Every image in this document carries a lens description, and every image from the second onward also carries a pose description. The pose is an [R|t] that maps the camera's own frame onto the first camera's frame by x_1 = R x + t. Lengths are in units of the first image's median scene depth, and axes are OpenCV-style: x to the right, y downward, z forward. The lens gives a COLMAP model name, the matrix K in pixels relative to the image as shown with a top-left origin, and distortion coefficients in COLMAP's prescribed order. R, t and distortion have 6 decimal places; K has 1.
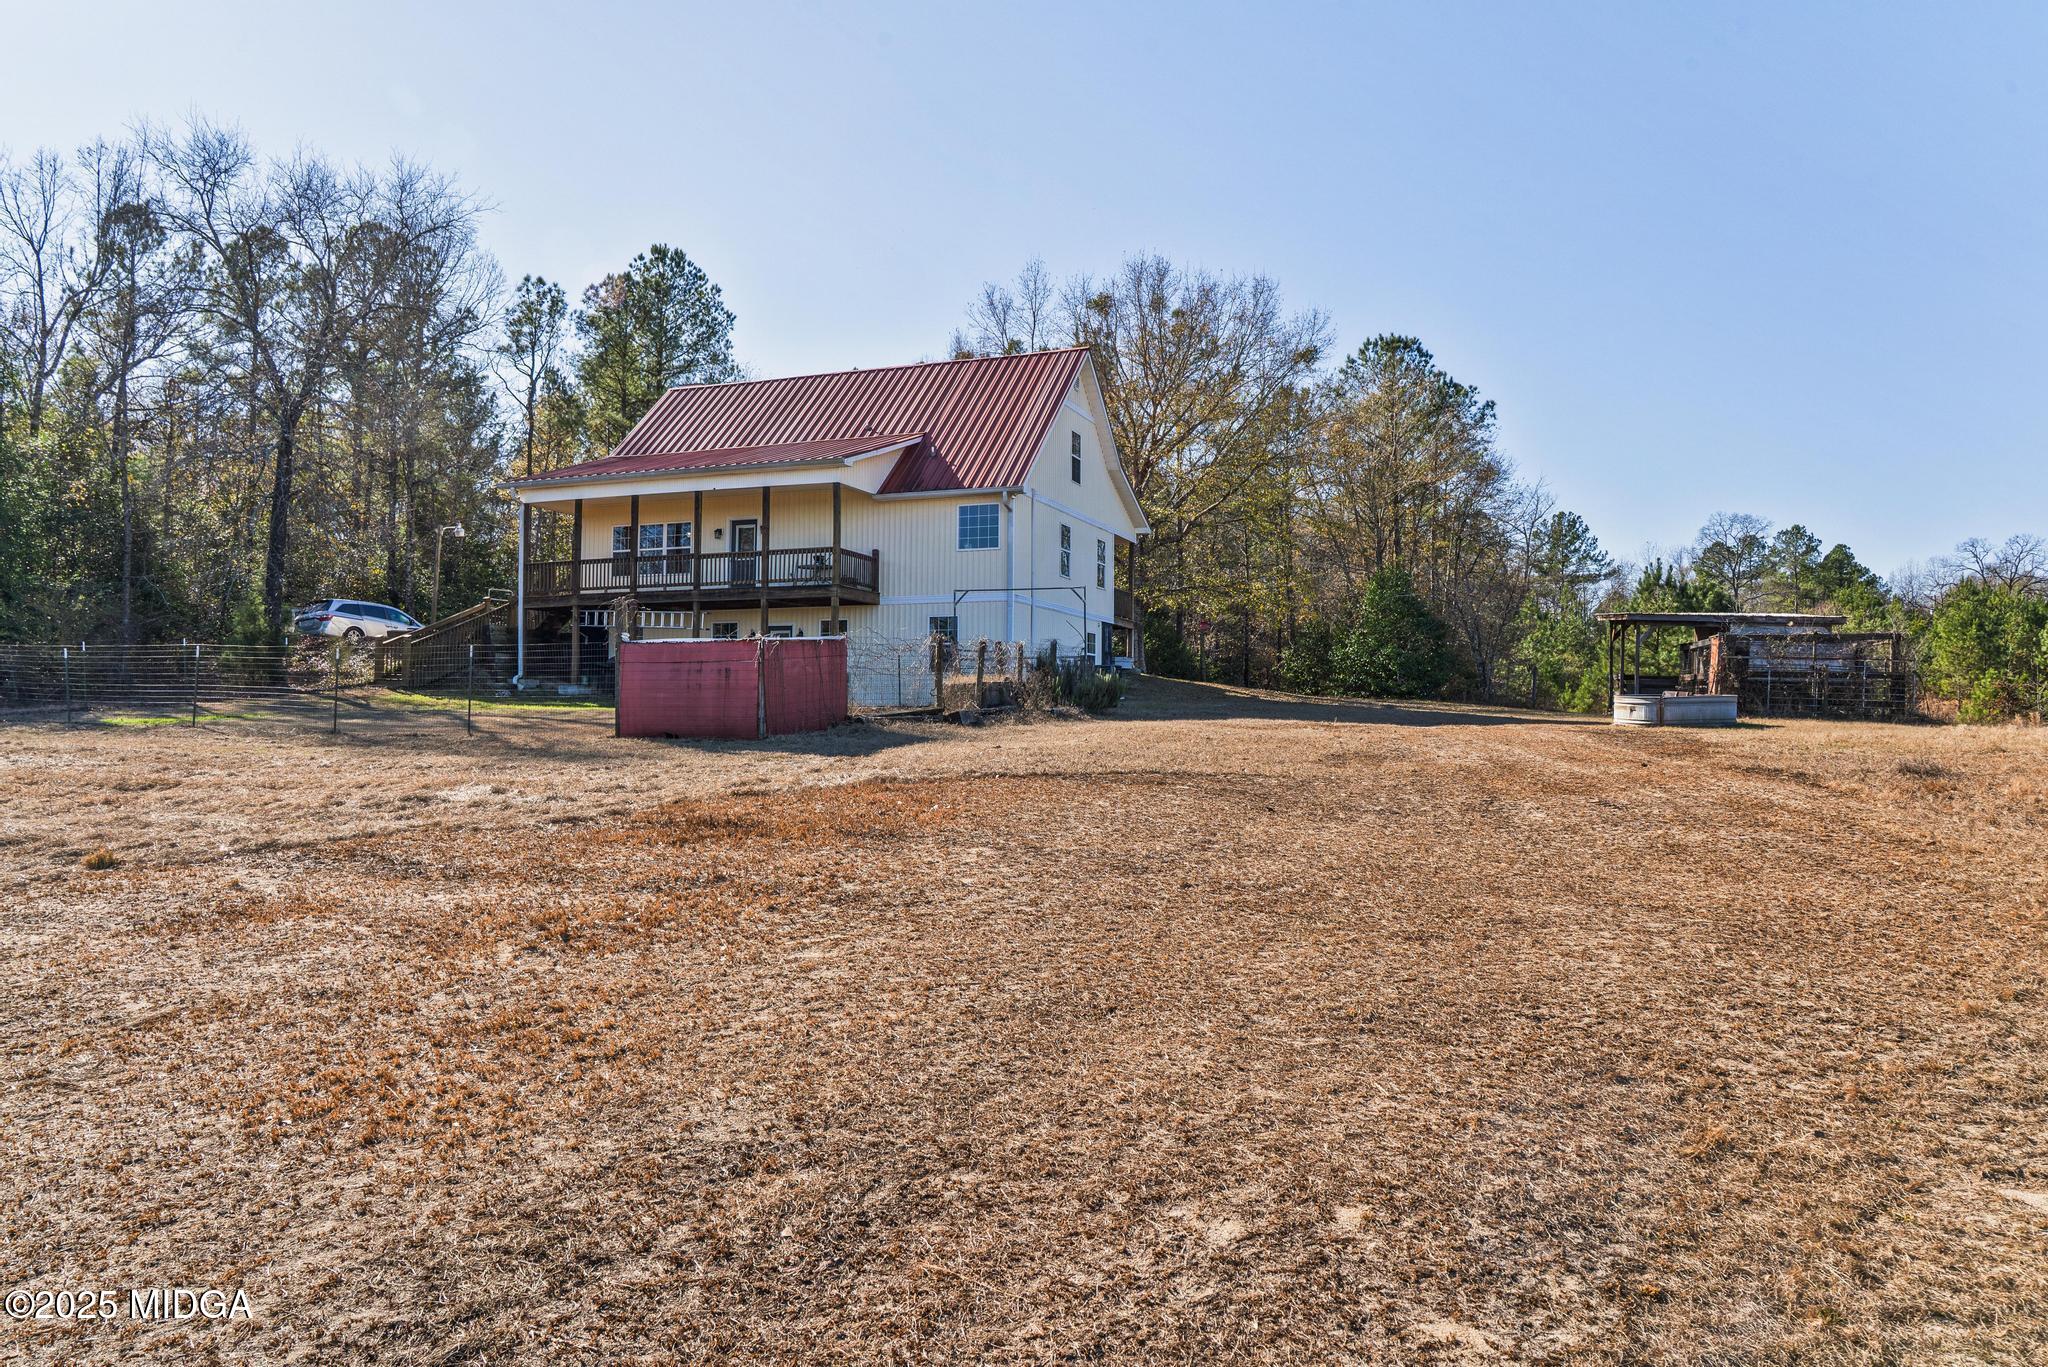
lens RADIAL K [[1439.8, 0, 1024.0], [0, 1439.8, 683.5], [0, 0, 1]] dist [-0.105976, 0.075401]
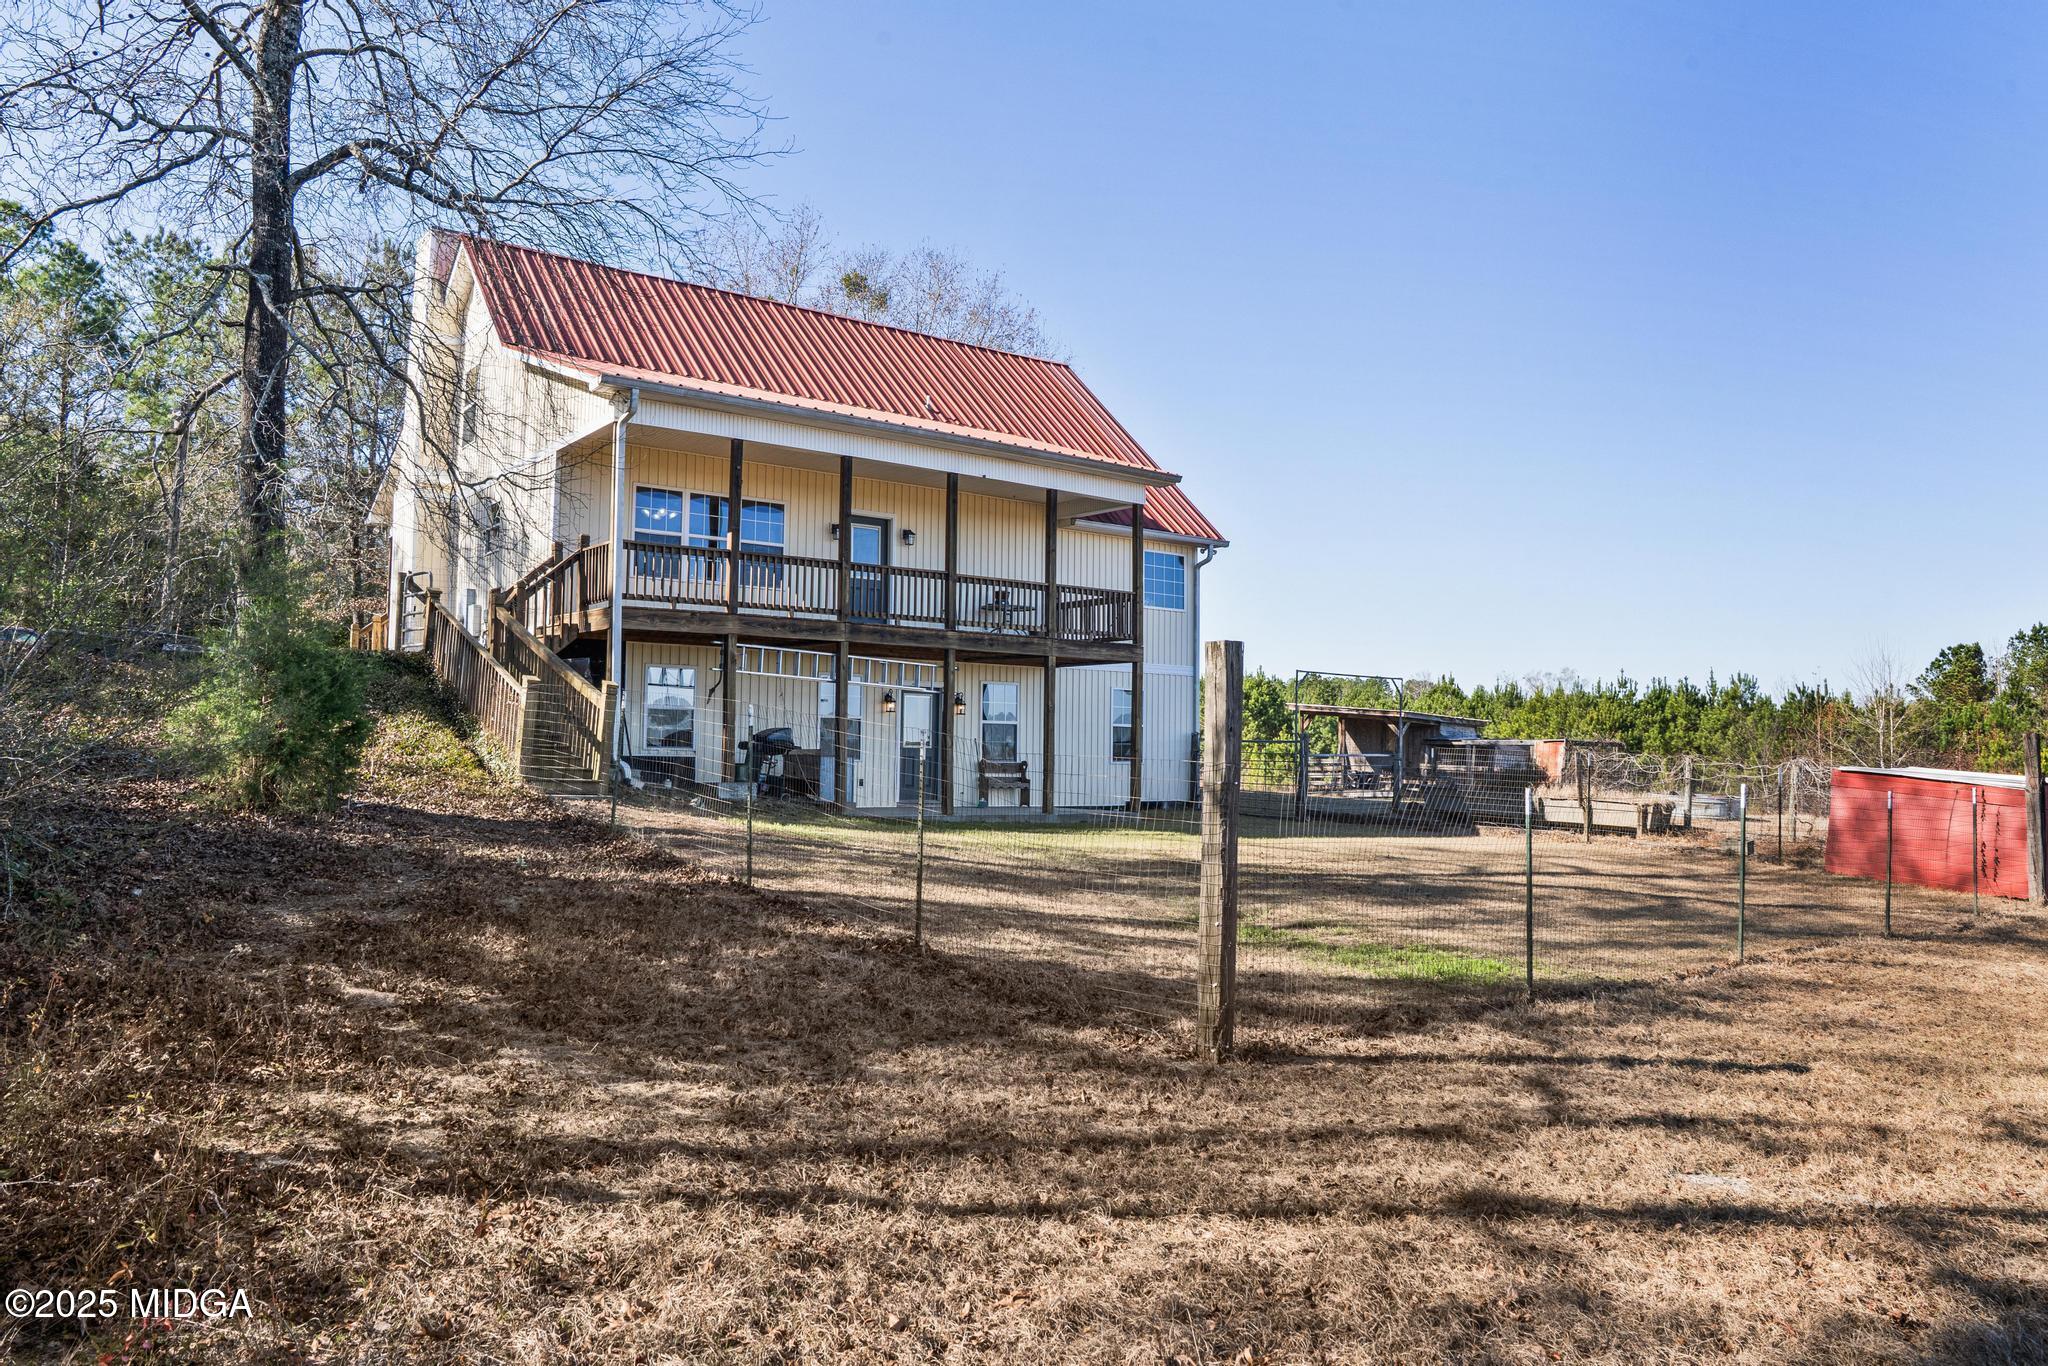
lens RADIAL K [[1439.8, 0, 1024.0], [0, 1439.8, 683.0], [0, 0, 1]] dist [-0.105976, 0.075401]
pose [[0.459847, 0.040357, 0.887081, -0.725217], [-0.026557, 0.999145, -0.031688, -0.022094], [-0.887601, -0.008986, 0.460525, 0.645700]]
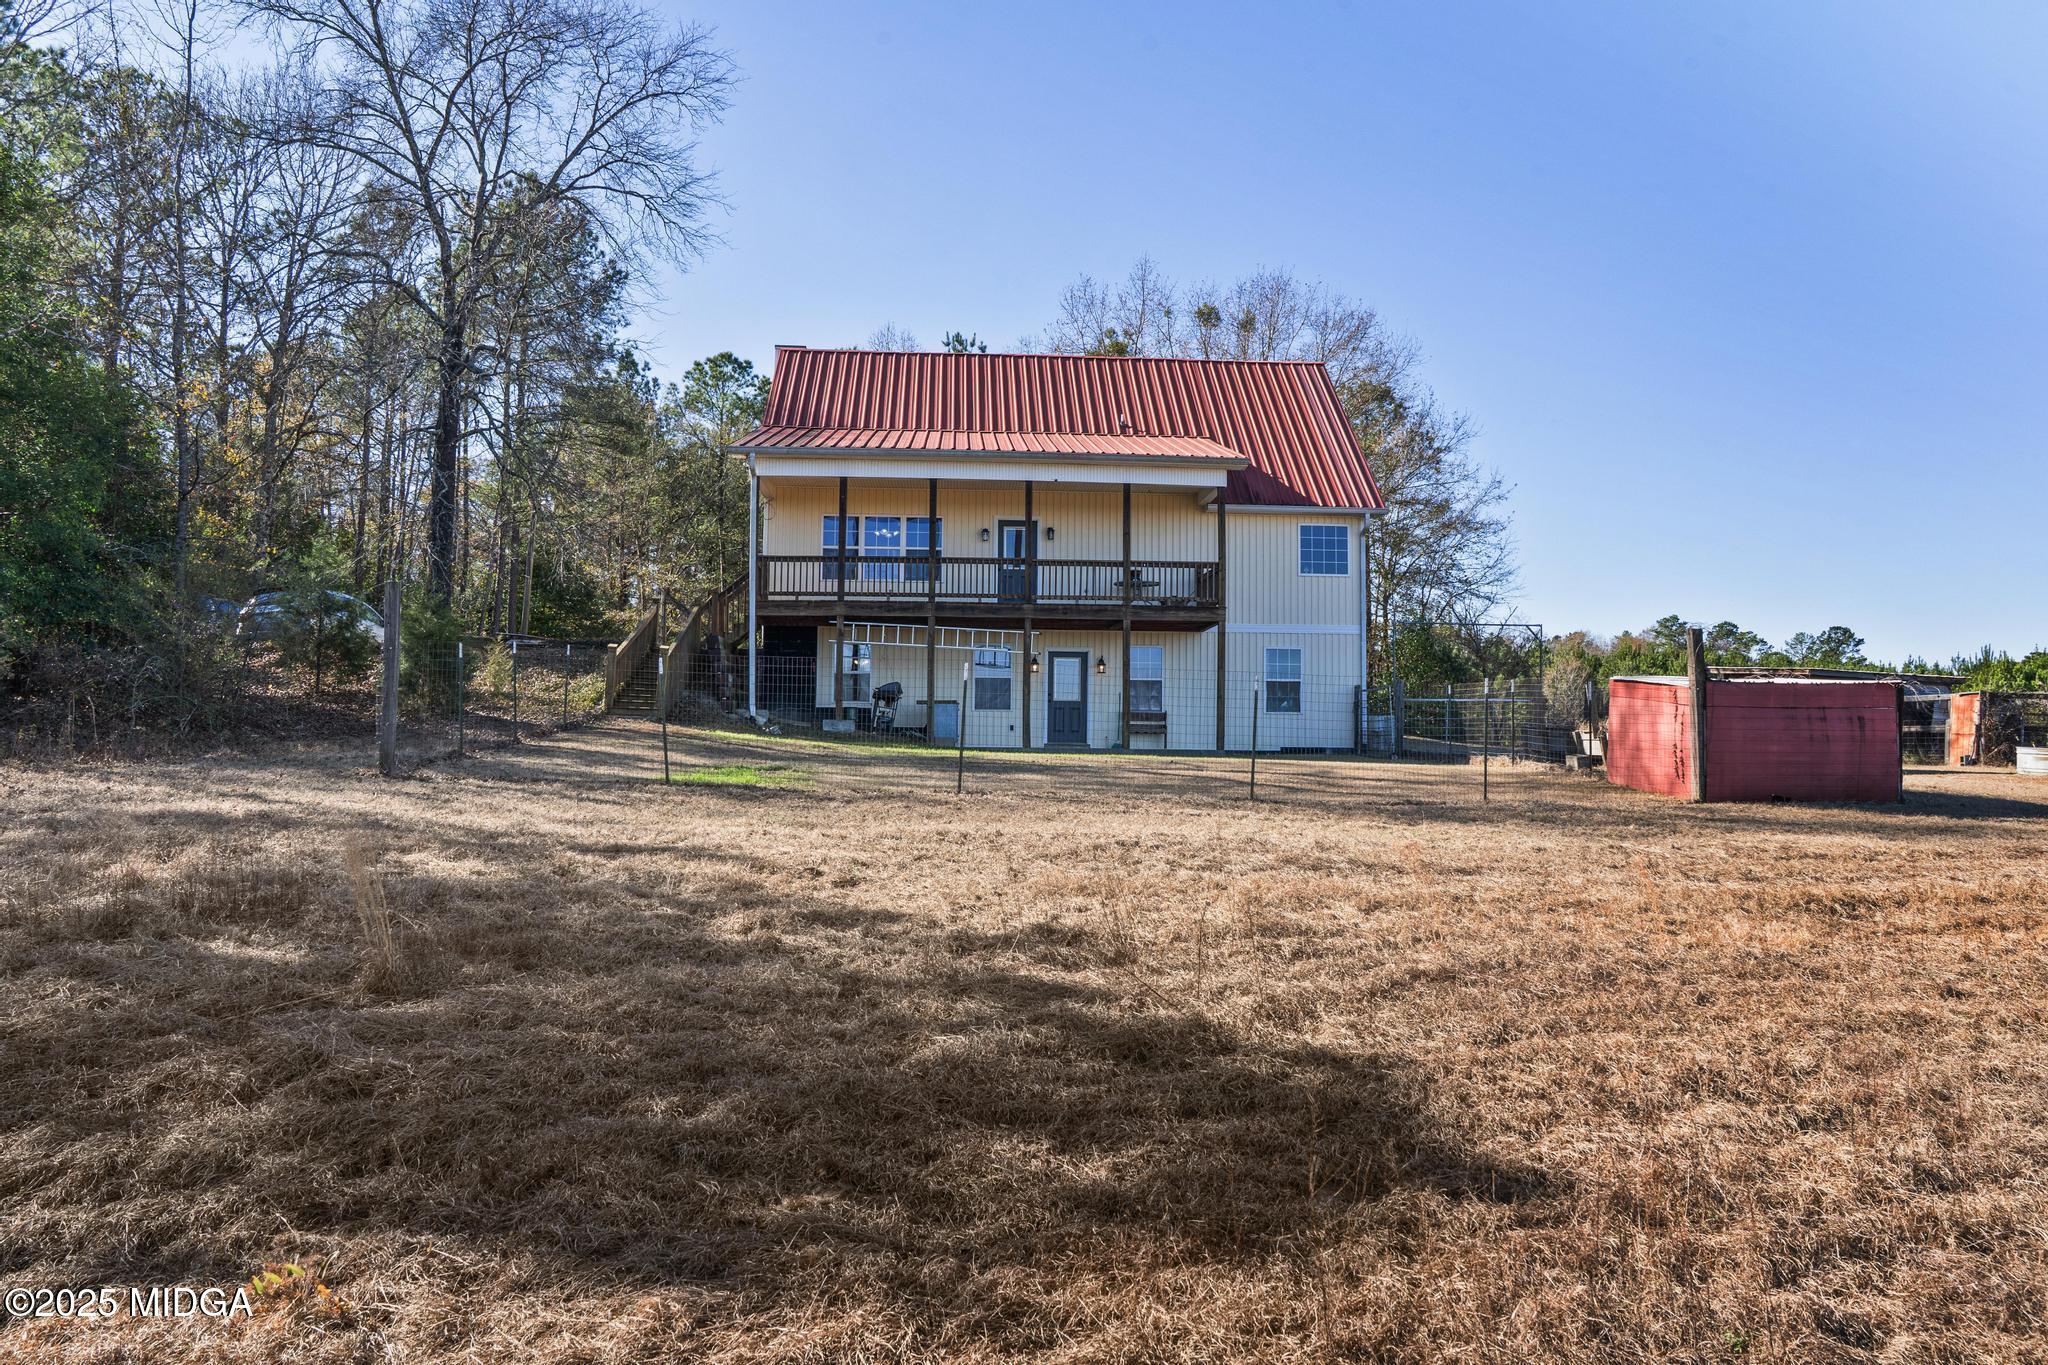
lens RADIAL K [[1439.8, 0, 1024.0], [0, 1439.8, 682.5], [0, 0, 1]] dist [-0.105976, 0.075401]
pose [[0.904110, 0.026152, 0.426499, -0.542400], [-0.016702, 0.999525, -0.025883, -0.000530], [-0.426973, 0.016278, 0.904118, 0.259889]]
